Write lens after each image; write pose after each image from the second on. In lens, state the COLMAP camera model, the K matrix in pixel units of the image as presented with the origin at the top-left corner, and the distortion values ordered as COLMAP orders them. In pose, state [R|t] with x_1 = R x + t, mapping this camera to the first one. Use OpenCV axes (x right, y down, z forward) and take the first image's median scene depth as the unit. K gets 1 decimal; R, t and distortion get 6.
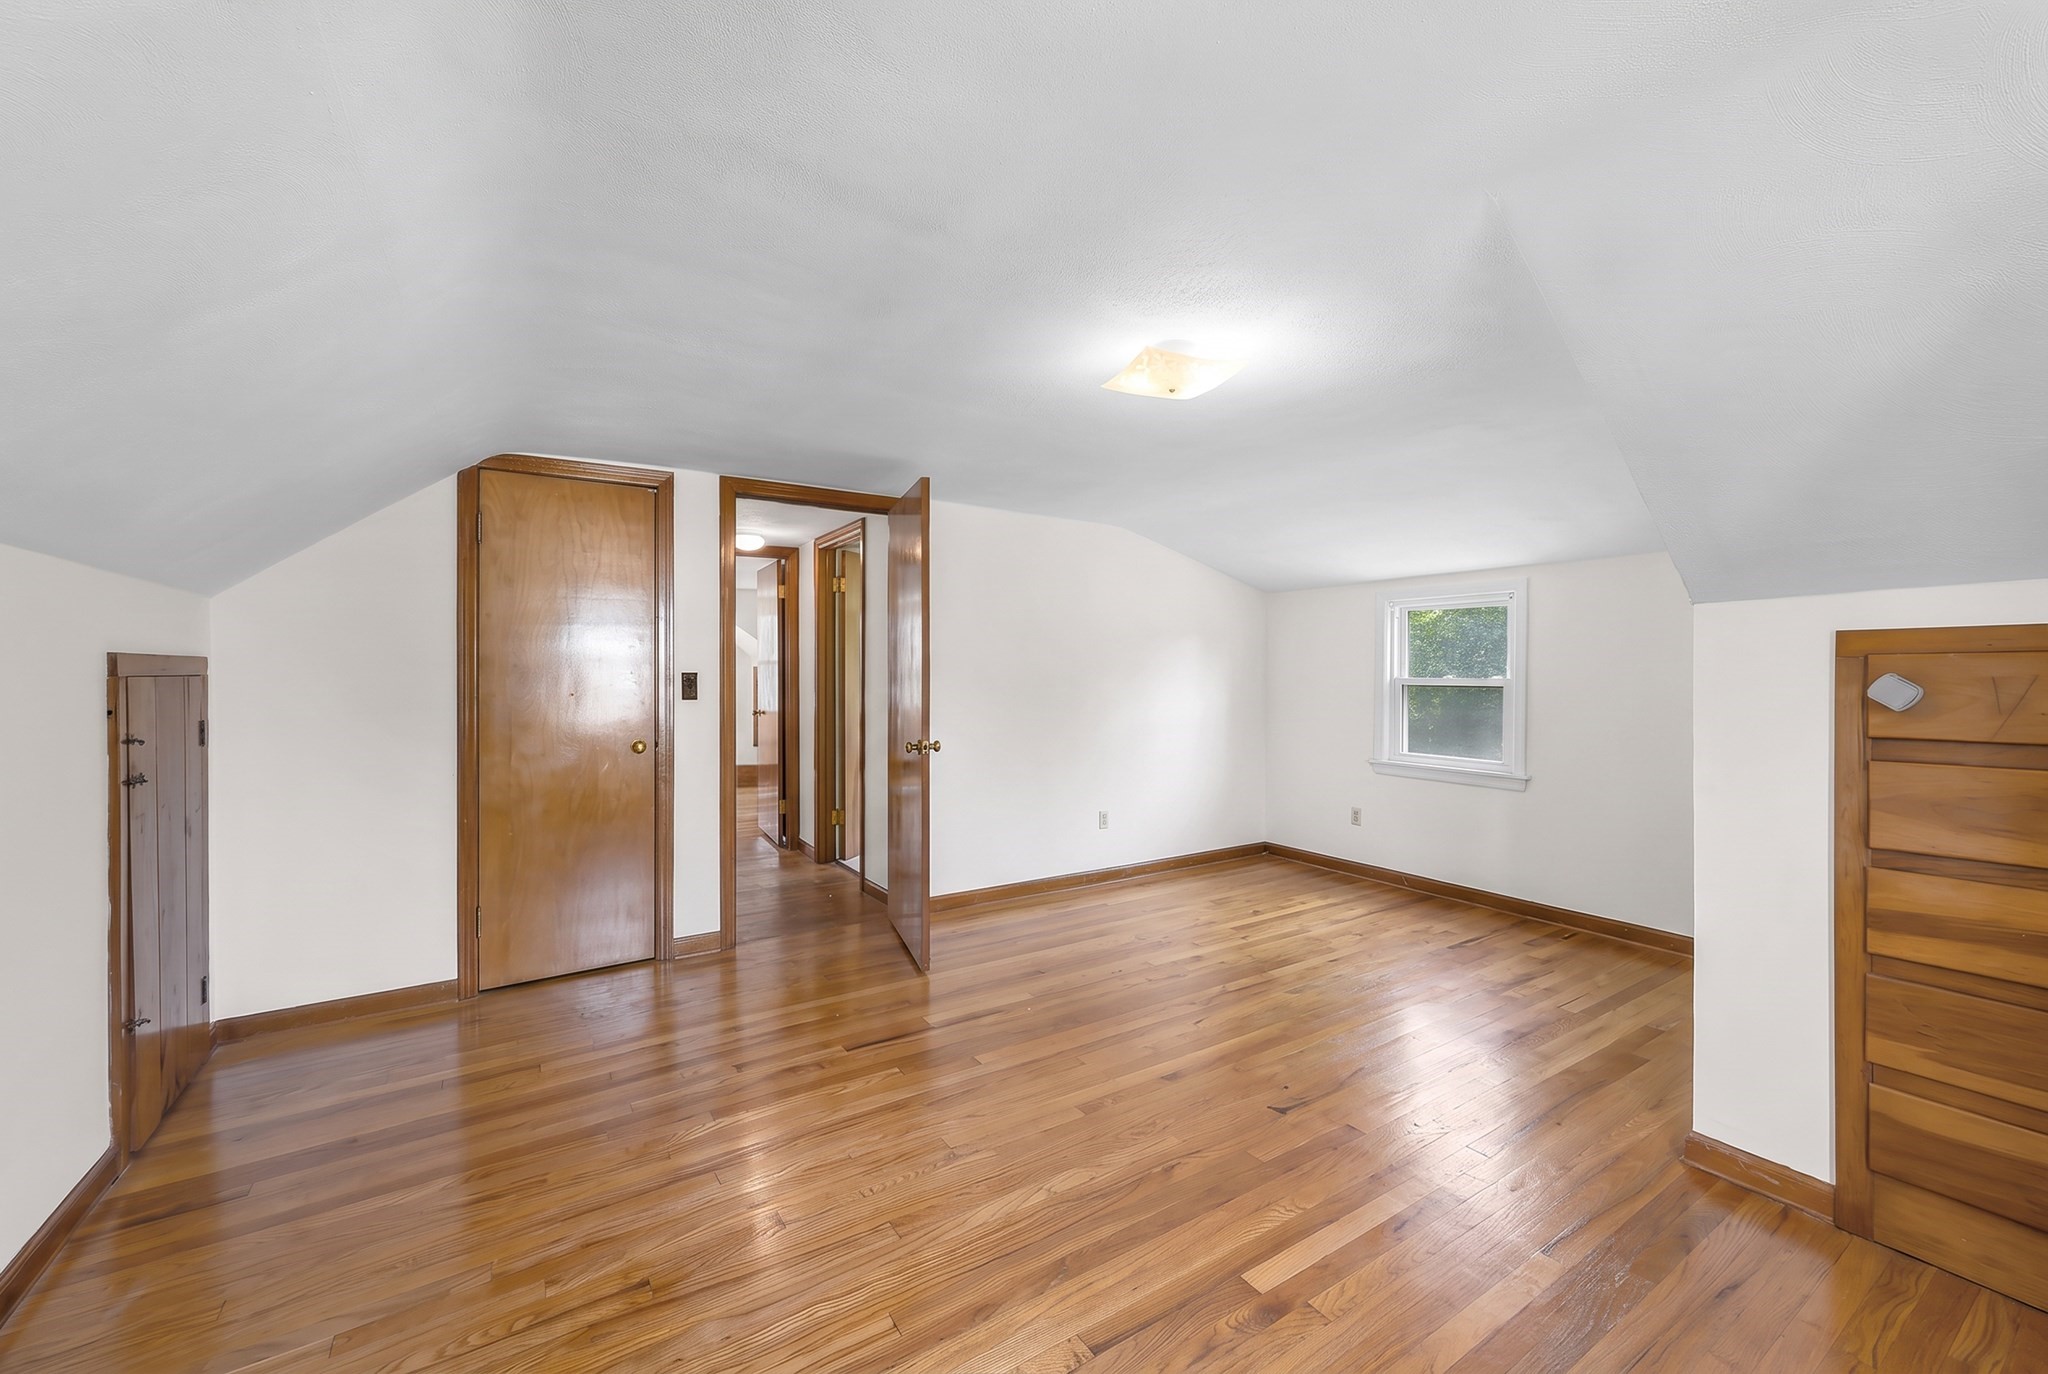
lens RADIAL K [[807.1, 0, 1029.3], [0, 807.1, 671.2], [0, 0, 1]] dist [0.011634, 0.000001]
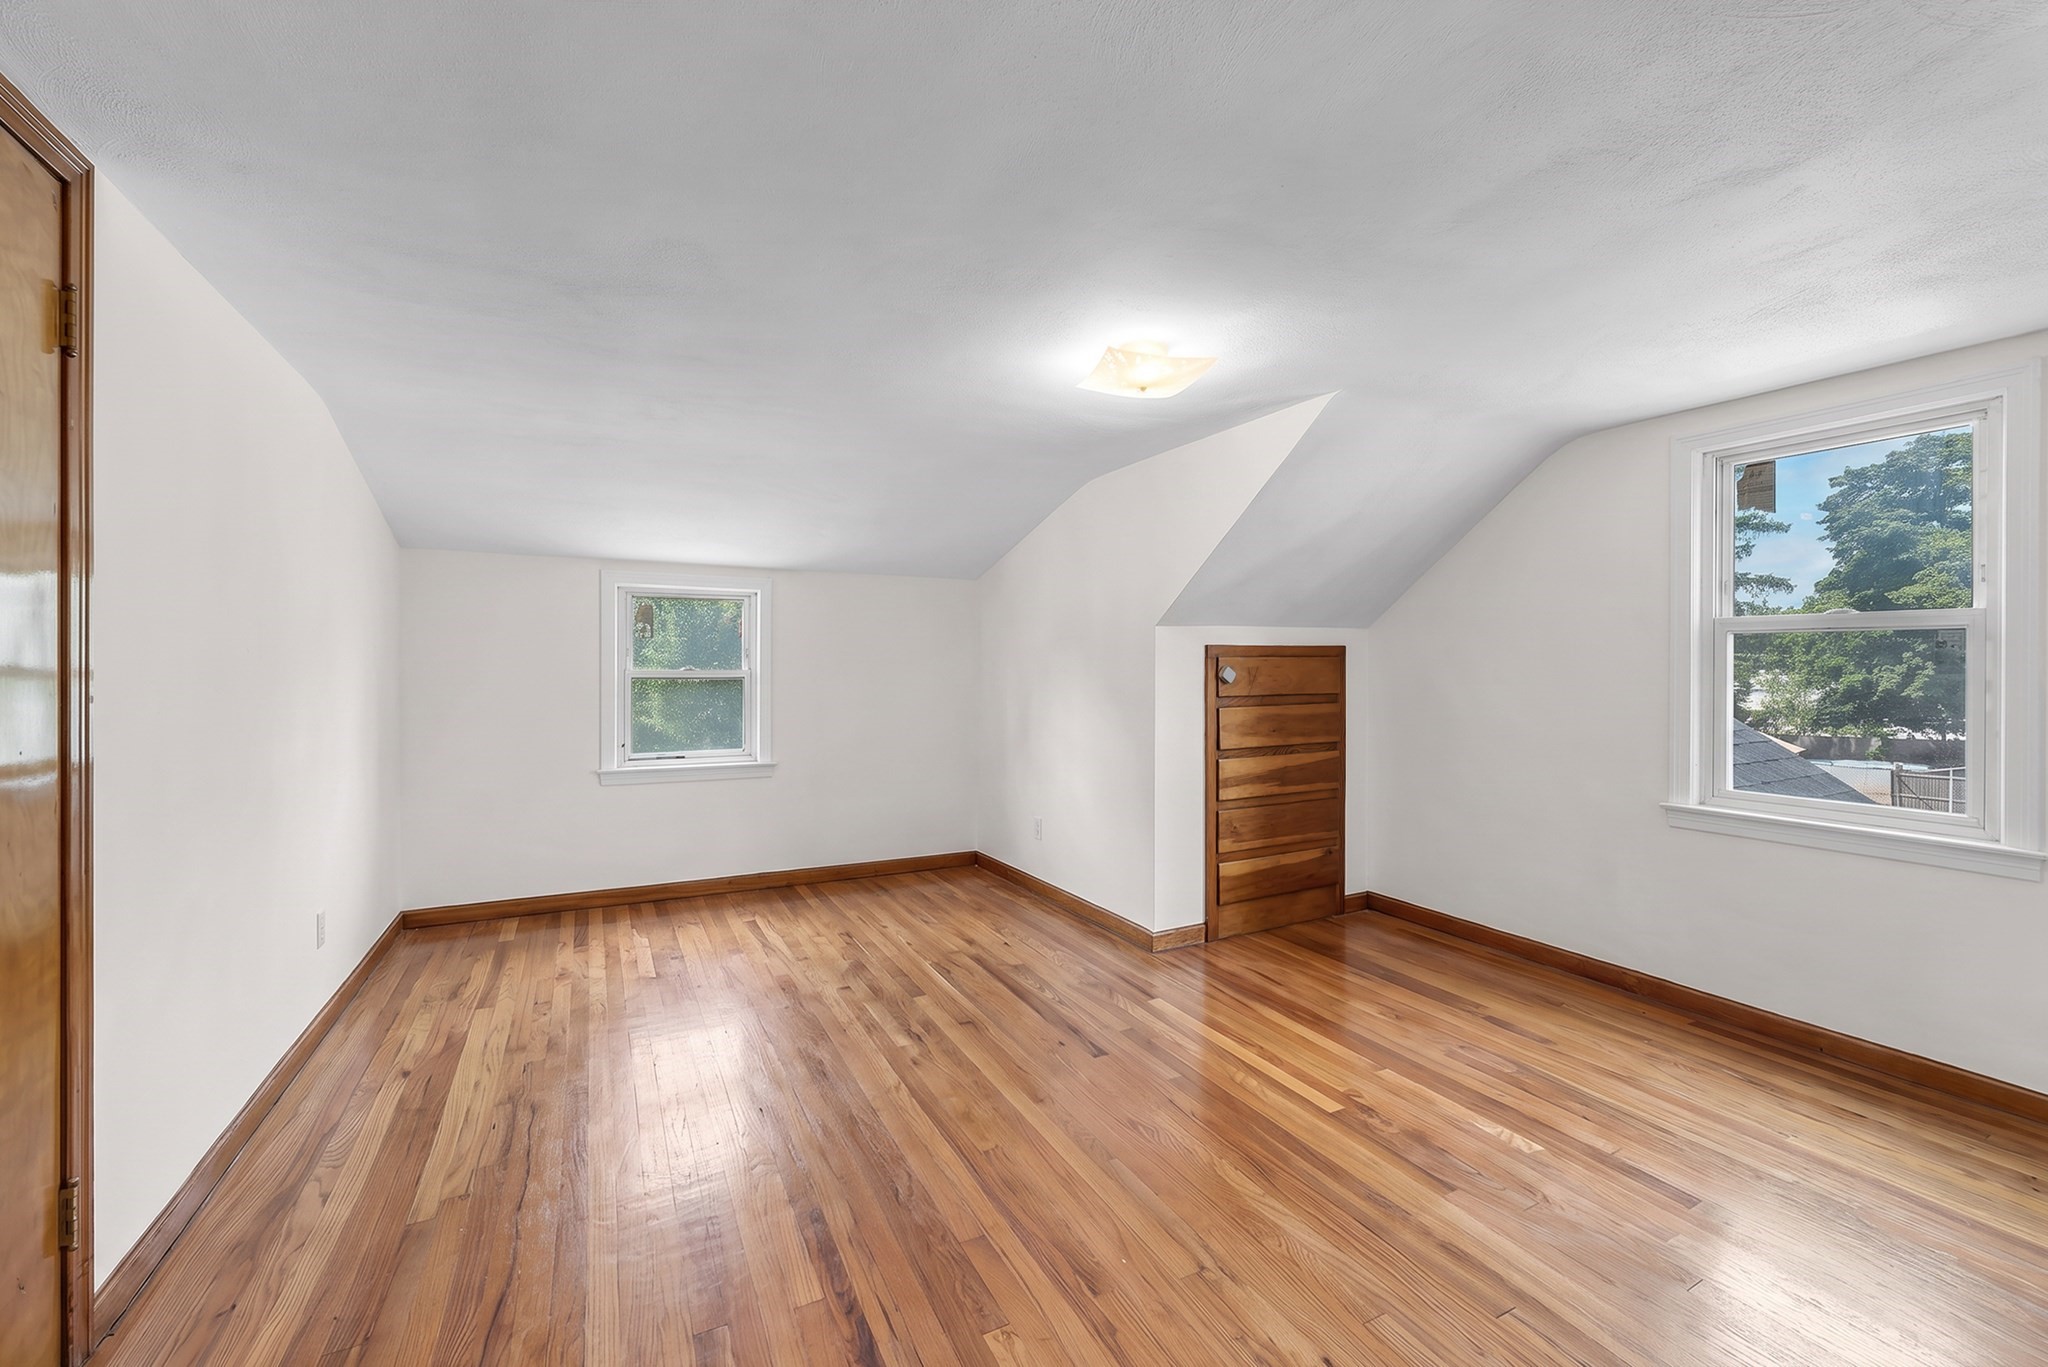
lens RADIAL K [[807.1, 0, 1029.3], [0, 807.1, 667.7], [0, 0, 1]] dist [0.011634, 0.000001]
pose [[0.093432, 0.001803, 0.995624, -1.031230], [0.001675, 0.999997, -0.001968, 0.010592], [-0.995624, 0.001852, 0.093429, 1.259693]]
